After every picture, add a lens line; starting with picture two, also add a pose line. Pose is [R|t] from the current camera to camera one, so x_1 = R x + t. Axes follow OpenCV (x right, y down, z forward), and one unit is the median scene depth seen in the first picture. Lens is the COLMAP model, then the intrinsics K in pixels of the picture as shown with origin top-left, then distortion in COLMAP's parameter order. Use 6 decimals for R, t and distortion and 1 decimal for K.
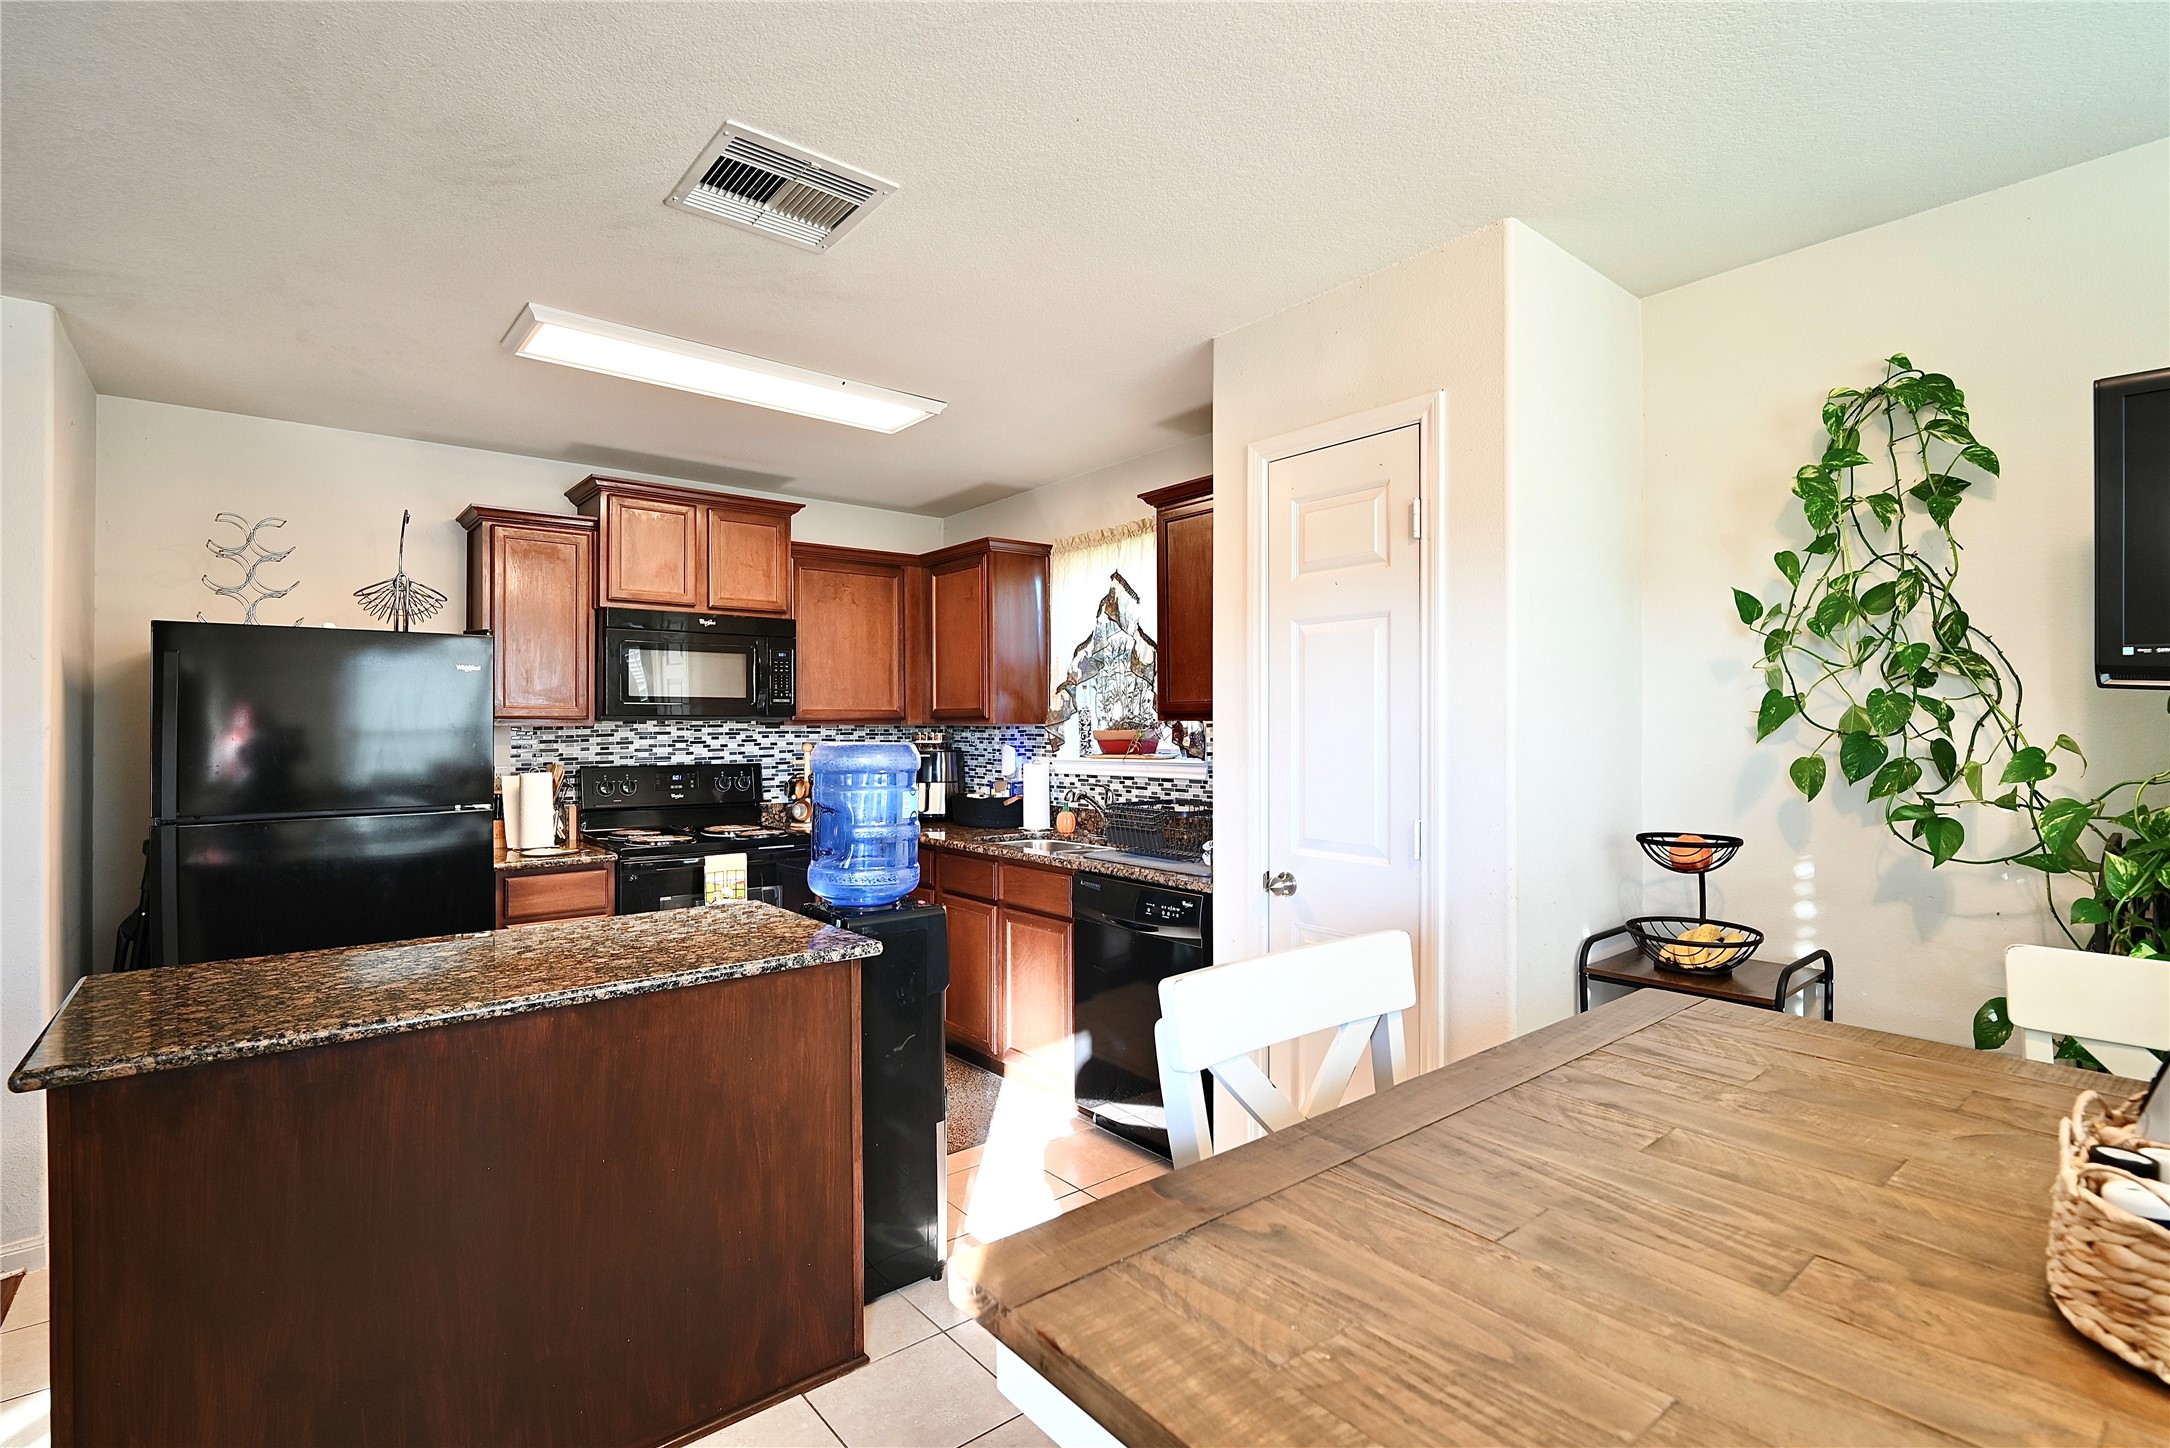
lens RADIAL K [[1015.4, 0, 1085.0], [0, 1015.4, 724.0], [0, 0, 1]] dist [-0.002024, 0.000002]
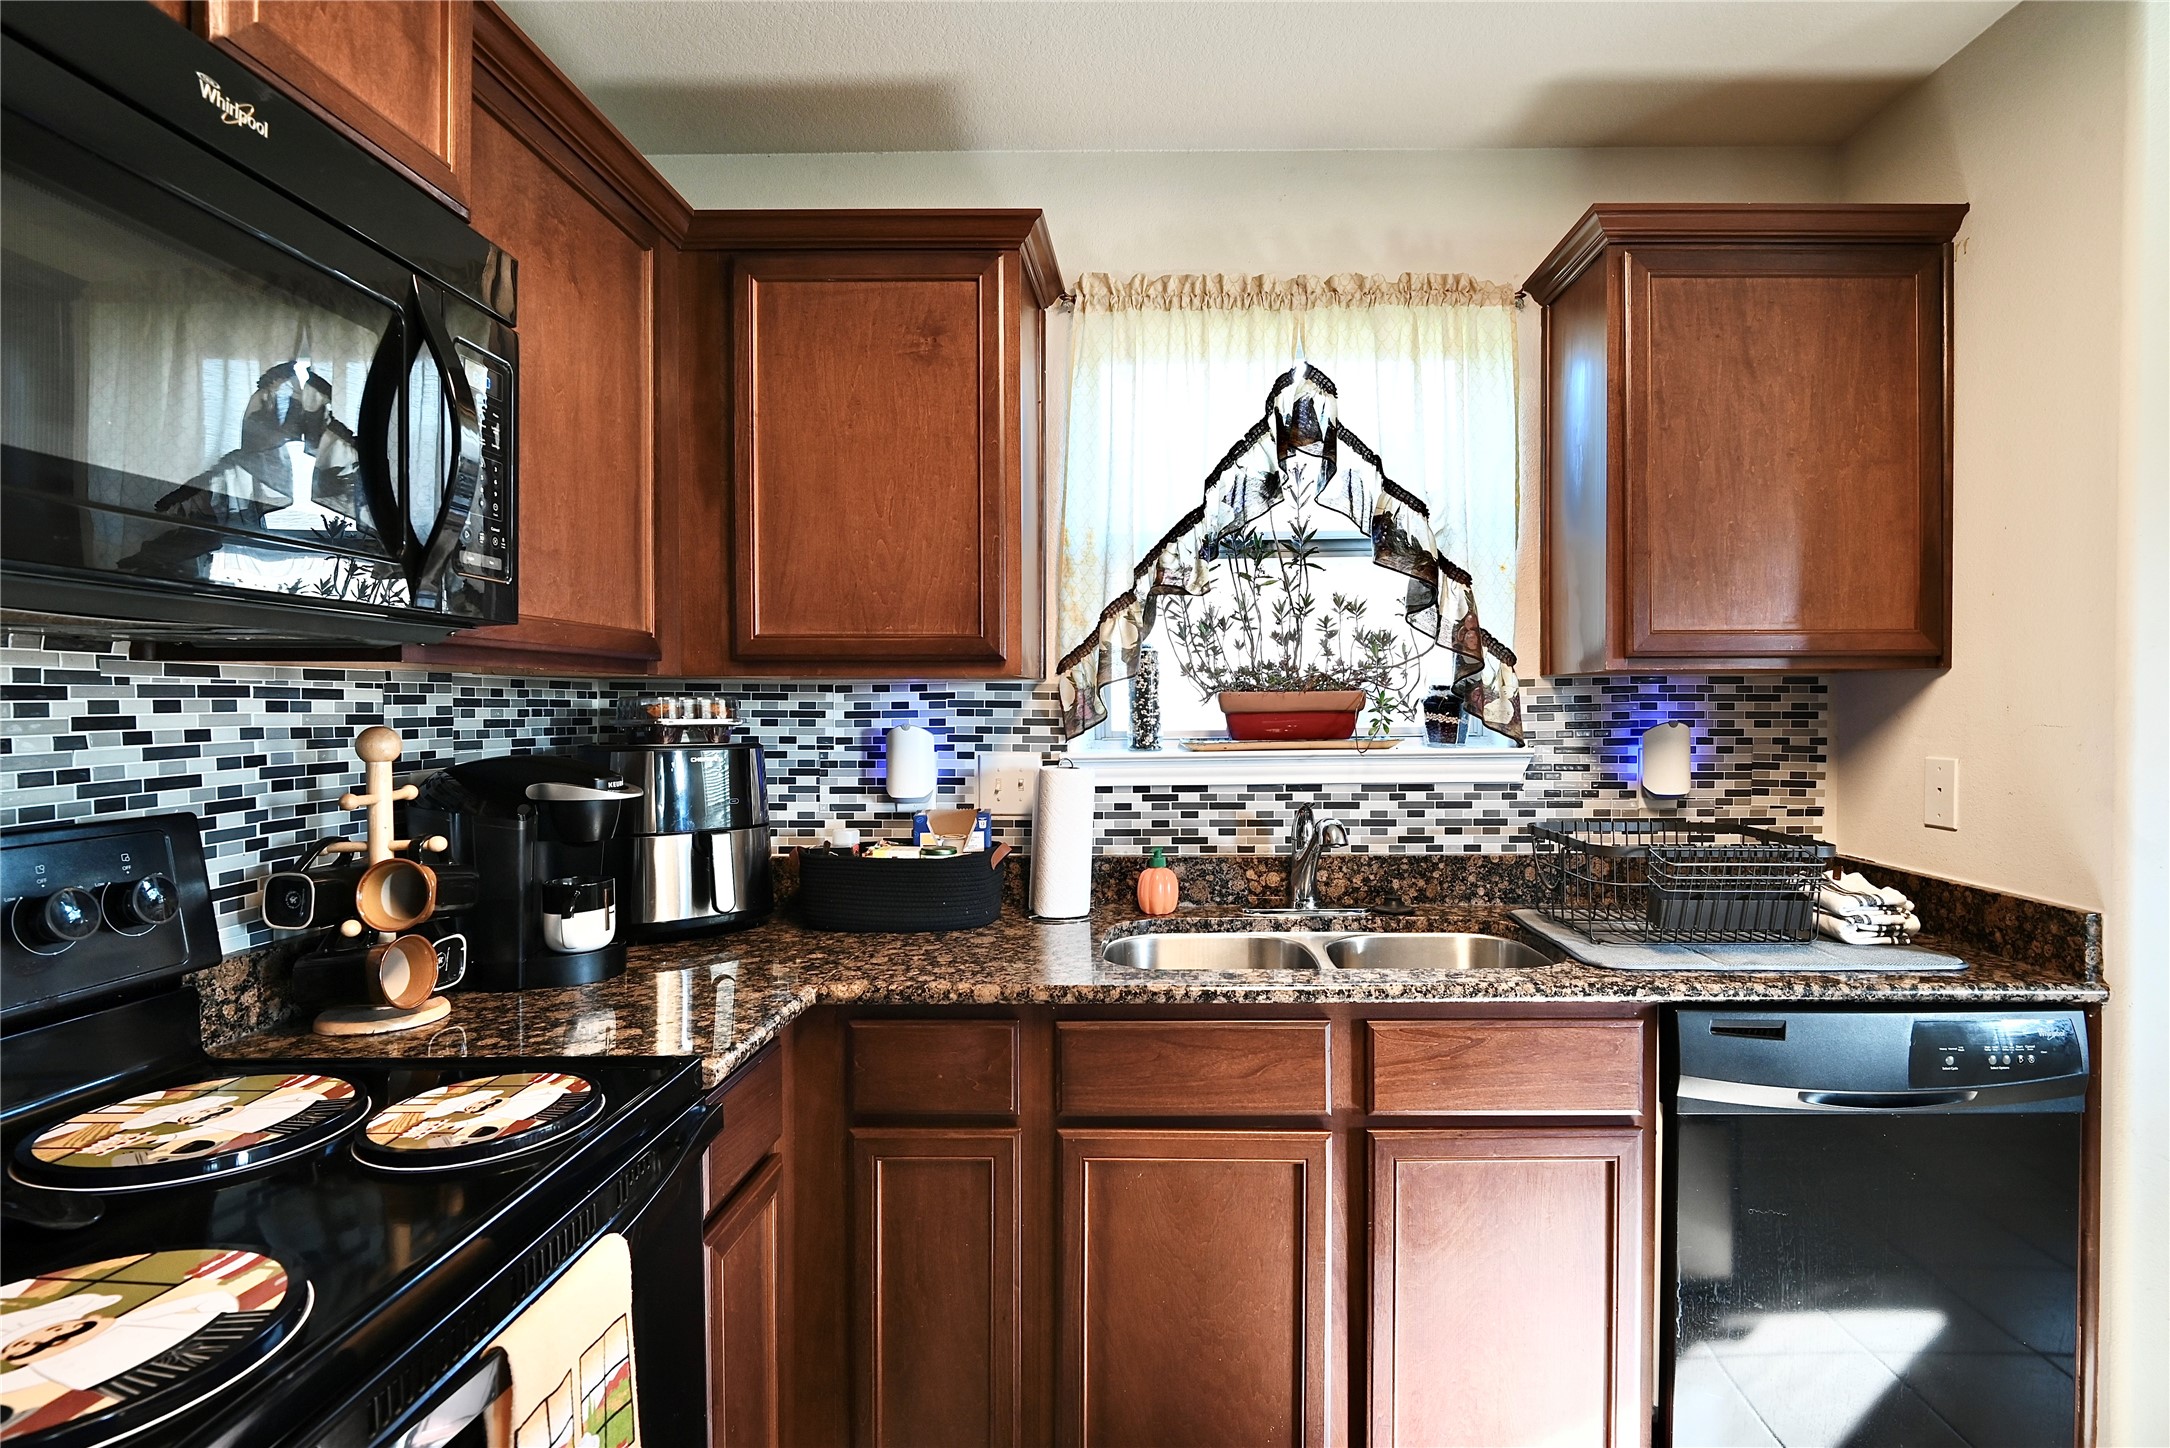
lens RADIAL K [[1065.8, 0, 1161.6], [0, 1065.8, 718.2], [0, 0, 1]] dist [-0.000801, -0.001713]
pose [[0.634012, -0.007046, 0.773291, -0.387394], [-0.001954, 0.999941, 0.010713, 0.012694], [-0.773321, -0.008304, 0.633960, 0.681267]]
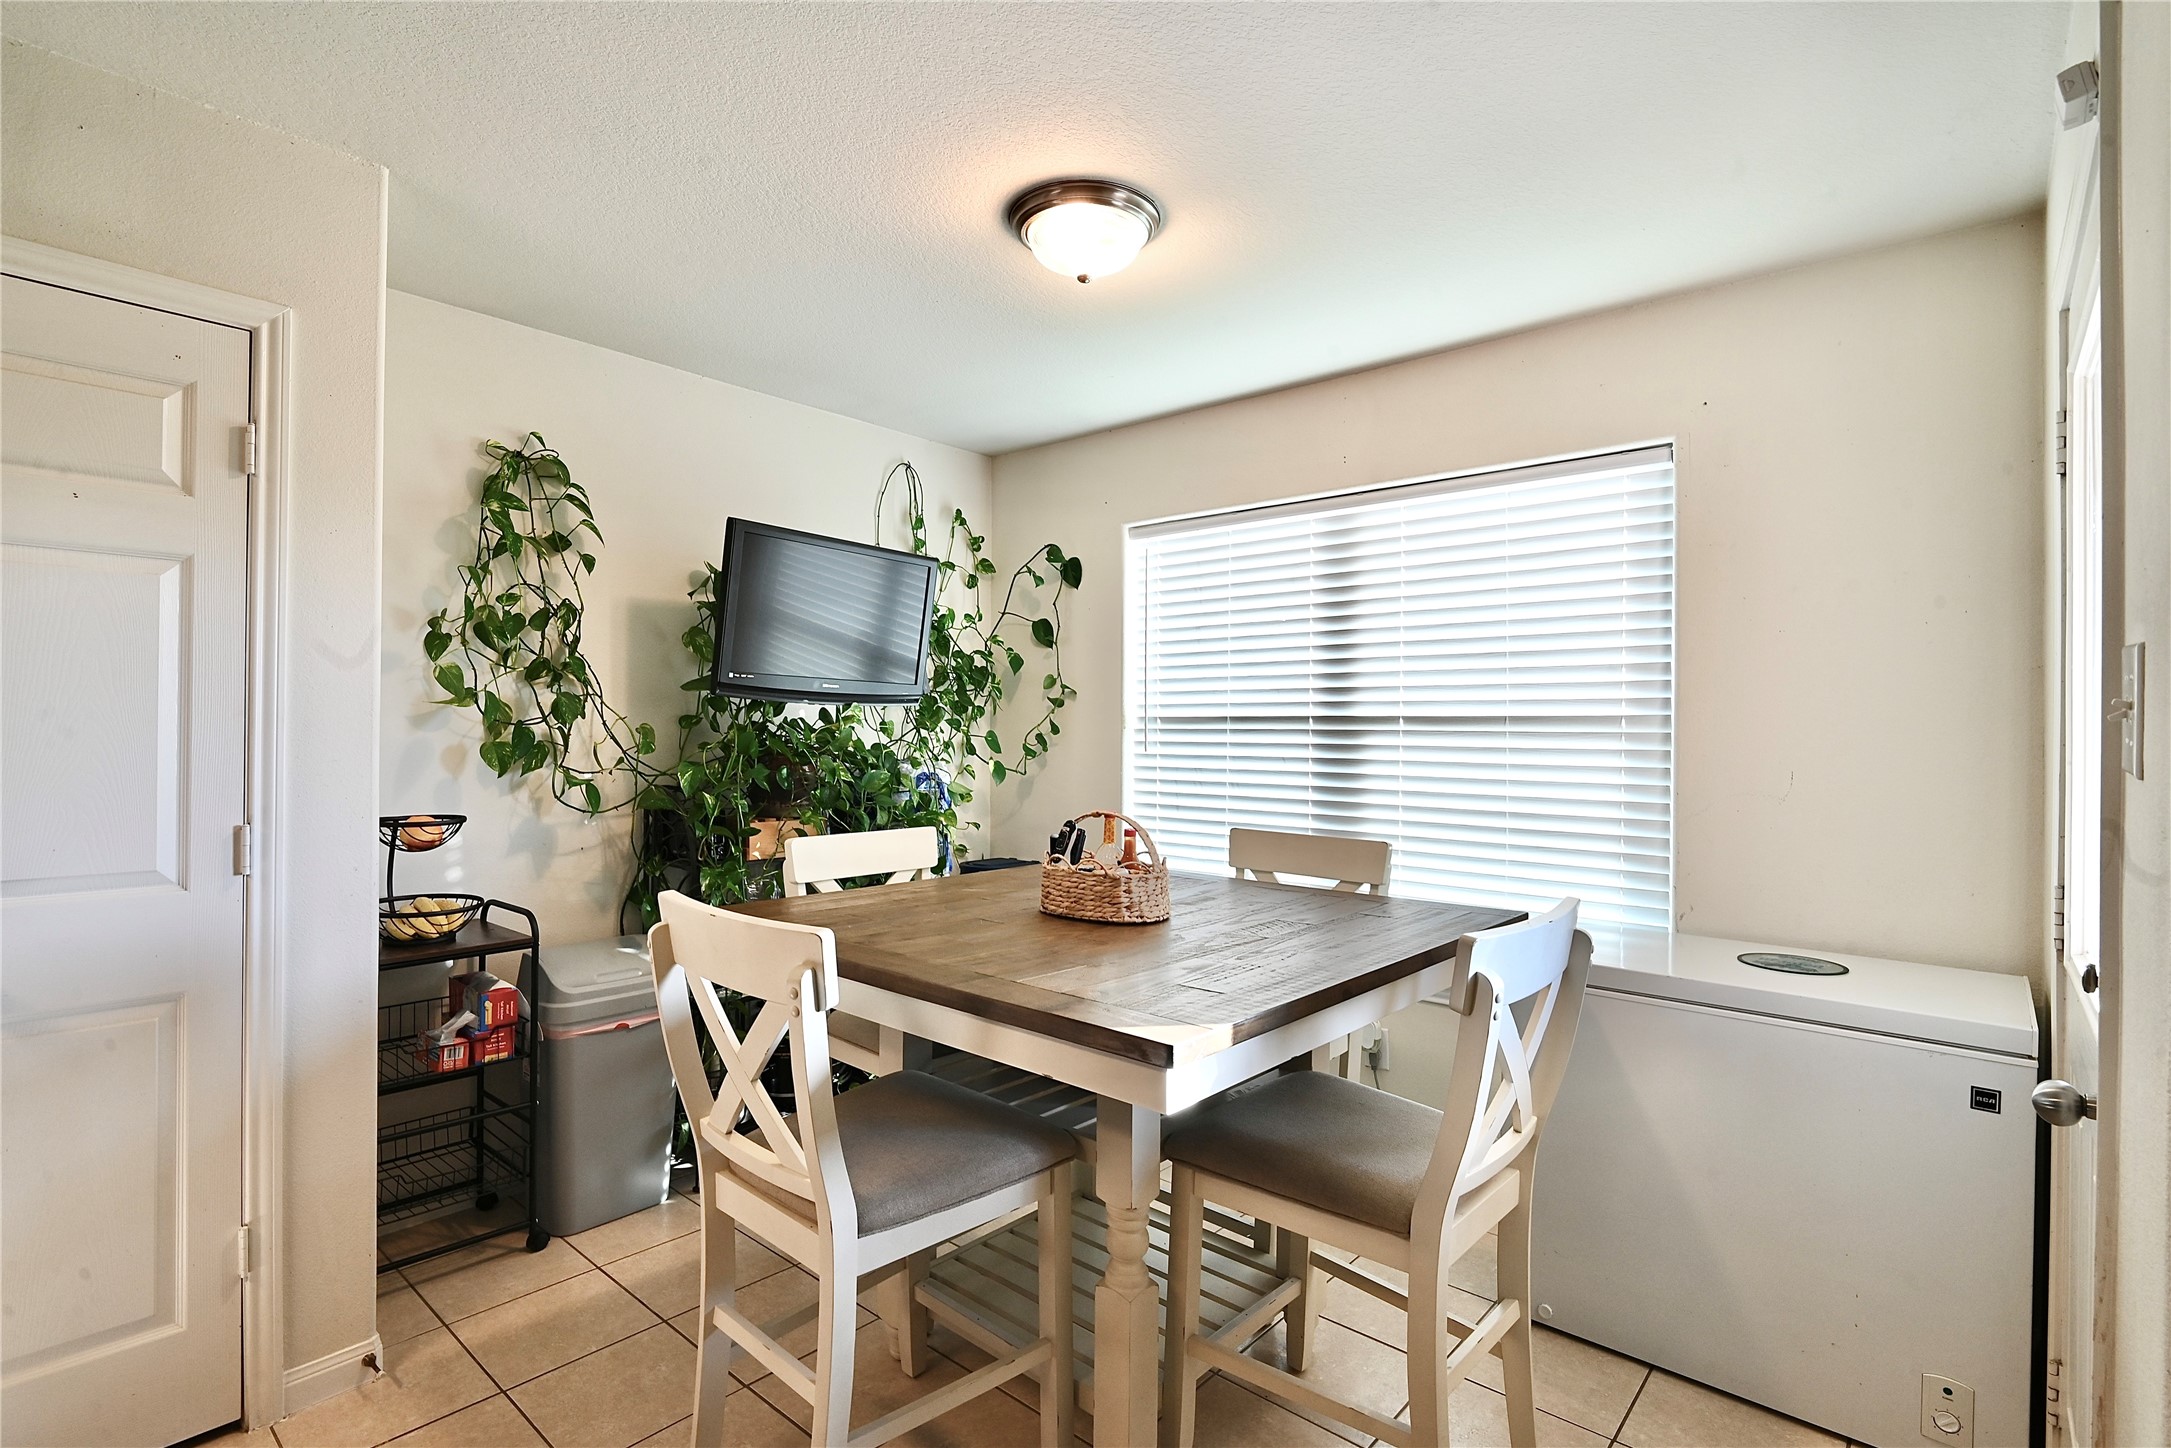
lens RADIAL K [[1007.7, 0, 1081.4], [0, 1007.7, 733.3], [0, 0, 1]] dist [0.001595, -0.000848]
pose [[-0.167752, -0.002822, 0.985825, -0.303527], [-0.004587, 0.999987, 0.002082, 0.008439], [-0.985819, -0.004173, -0.167762, 0.264174]]
